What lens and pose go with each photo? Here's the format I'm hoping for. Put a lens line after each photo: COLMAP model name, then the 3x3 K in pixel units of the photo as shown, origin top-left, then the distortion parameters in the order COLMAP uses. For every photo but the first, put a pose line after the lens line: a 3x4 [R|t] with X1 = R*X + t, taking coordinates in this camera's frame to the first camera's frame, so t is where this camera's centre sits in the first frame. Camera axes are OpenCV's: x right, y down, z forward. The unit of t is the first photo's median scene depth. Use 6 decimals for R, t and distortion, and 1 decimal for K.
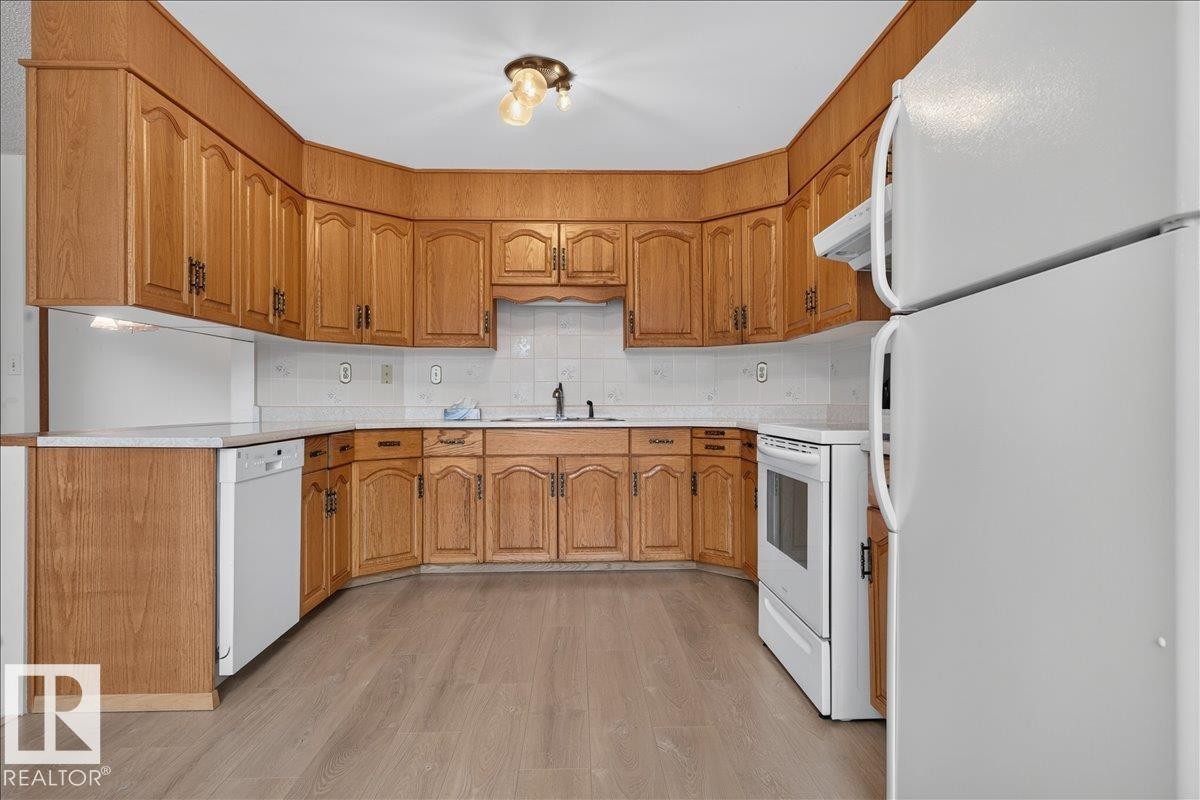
lens RADIAL K [[692.0, 0, 604.3], [0, 692.0, 397.4], [0, 0, 1]] dist [-0.008639, -0.004634]
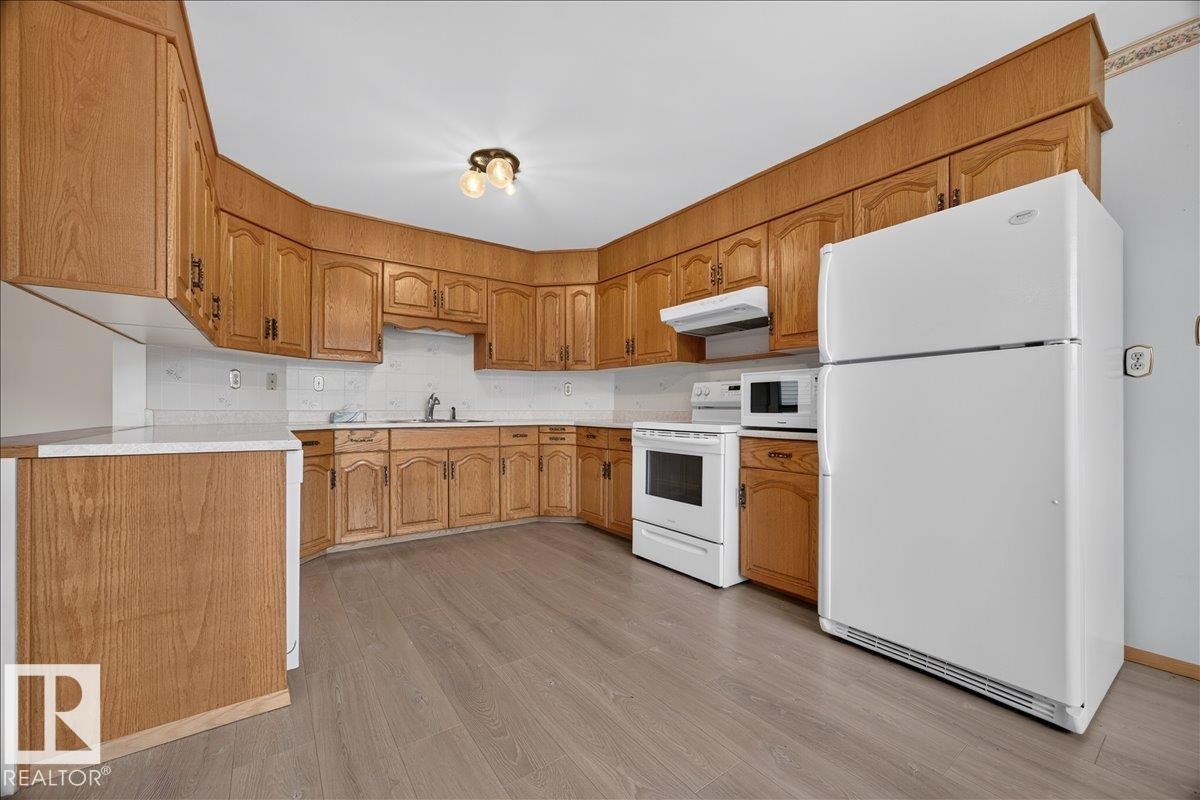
lens RADIAL K [[467.3, 0, 596.4], [0, 467.3, 411.4], [0, 0, 1]] dist [-0.002875, 0.001469]
pose [[0.840142, 0.003098, 0.542358, -0.316399], [-0.009682, 0.999910, 0.009286, 0.002677], [-0.542281, -0.013053, 0.840096, 0.096334]]
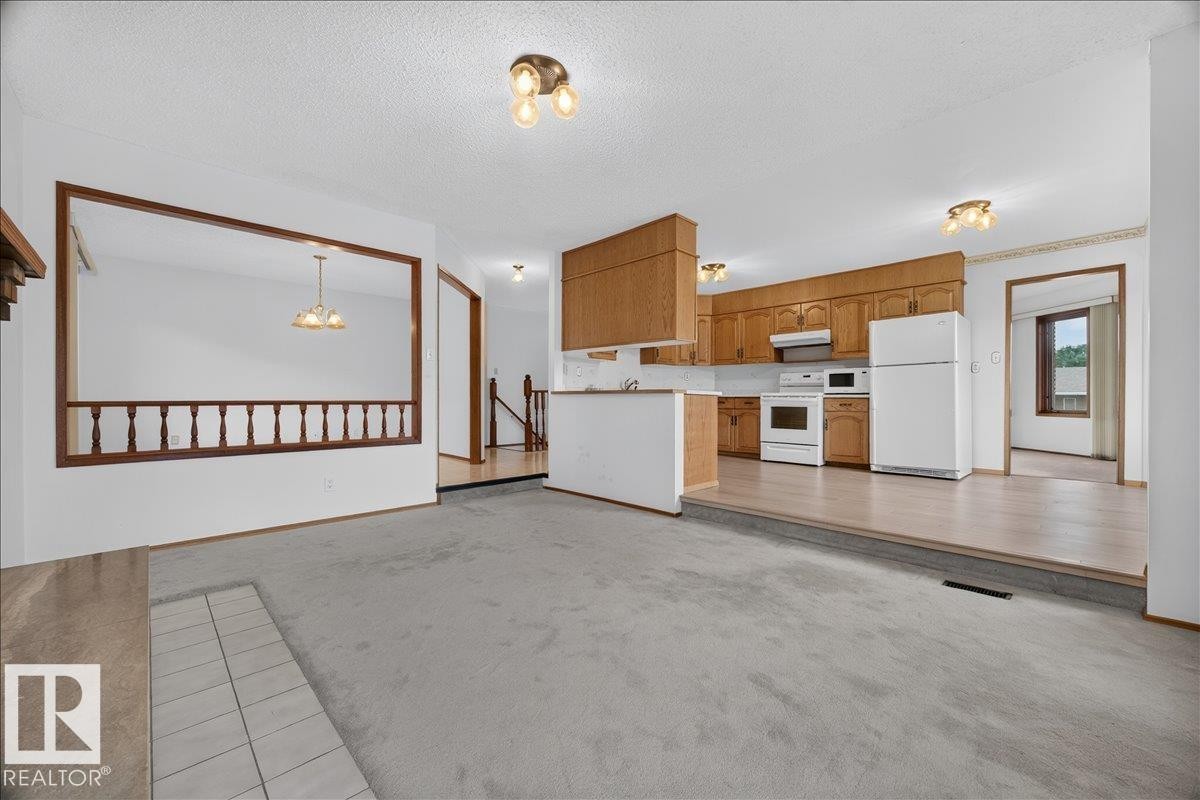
lens RADIAL K [[467.3, 0, 599.2], [0, 467.3, 399.9], [0, 0, 1]] dist [-0.002875, 0.001469]
pose [[0.737166, 0.011145, 0.675620, -1.303553], [-0.014025, 0.999901, -0.001192, 0.061157], [-0.675566, -0.008597, 0.737249, -0.064232]]
